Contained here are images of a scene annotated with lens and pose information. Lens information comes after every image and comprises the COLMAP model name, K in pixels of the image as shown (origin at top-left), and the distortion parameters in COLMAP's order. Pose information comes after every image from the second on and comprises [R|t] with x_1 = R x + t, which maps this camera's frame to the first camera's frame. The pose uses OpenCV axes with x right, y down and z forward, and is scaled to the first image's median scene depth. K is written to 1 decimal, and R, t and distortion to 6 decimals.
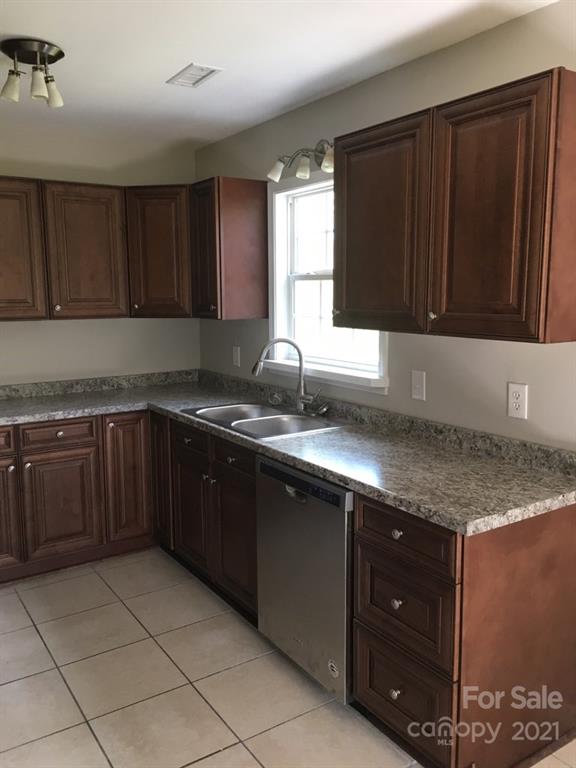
lens RADIAL K [[667.7, 0, 288.7], [0, 667.7, 385.8], [0, 0, 1]] dist [0.059386, -0.000237]
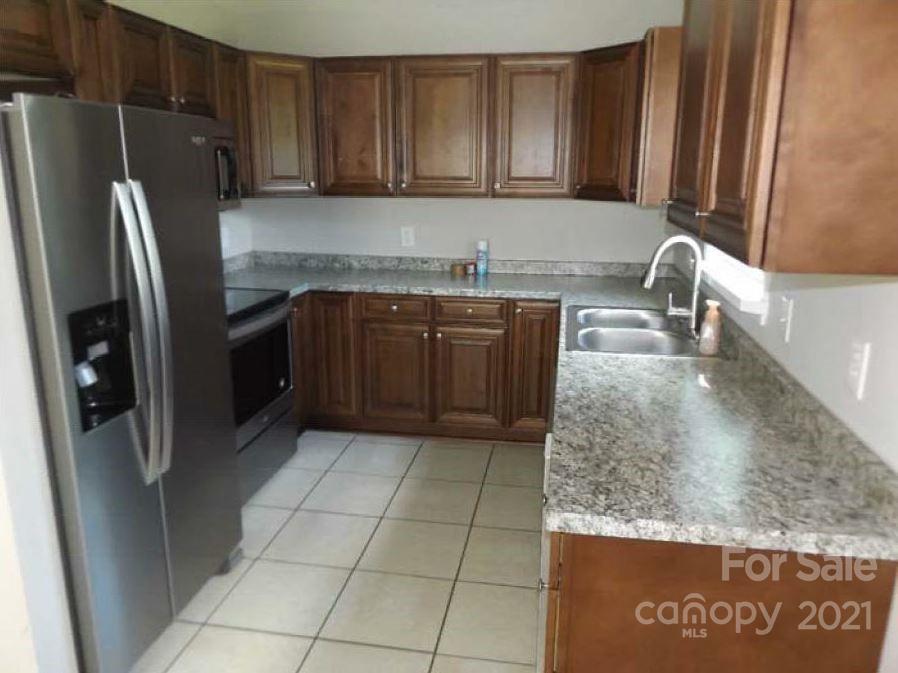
lens RADIAL K [[680.0, 0, 449.5], [0, 680.0, 333.7], [0, 0, 1]] dist [0.005720, 0.001780]
pose [[0.731243, 0.177934, -0.658501, 0.478393], [-0.114174, 0.983686, 0.139015, -0.050664], [0.672494, -0.026470, 0.739629, 0.313844]]
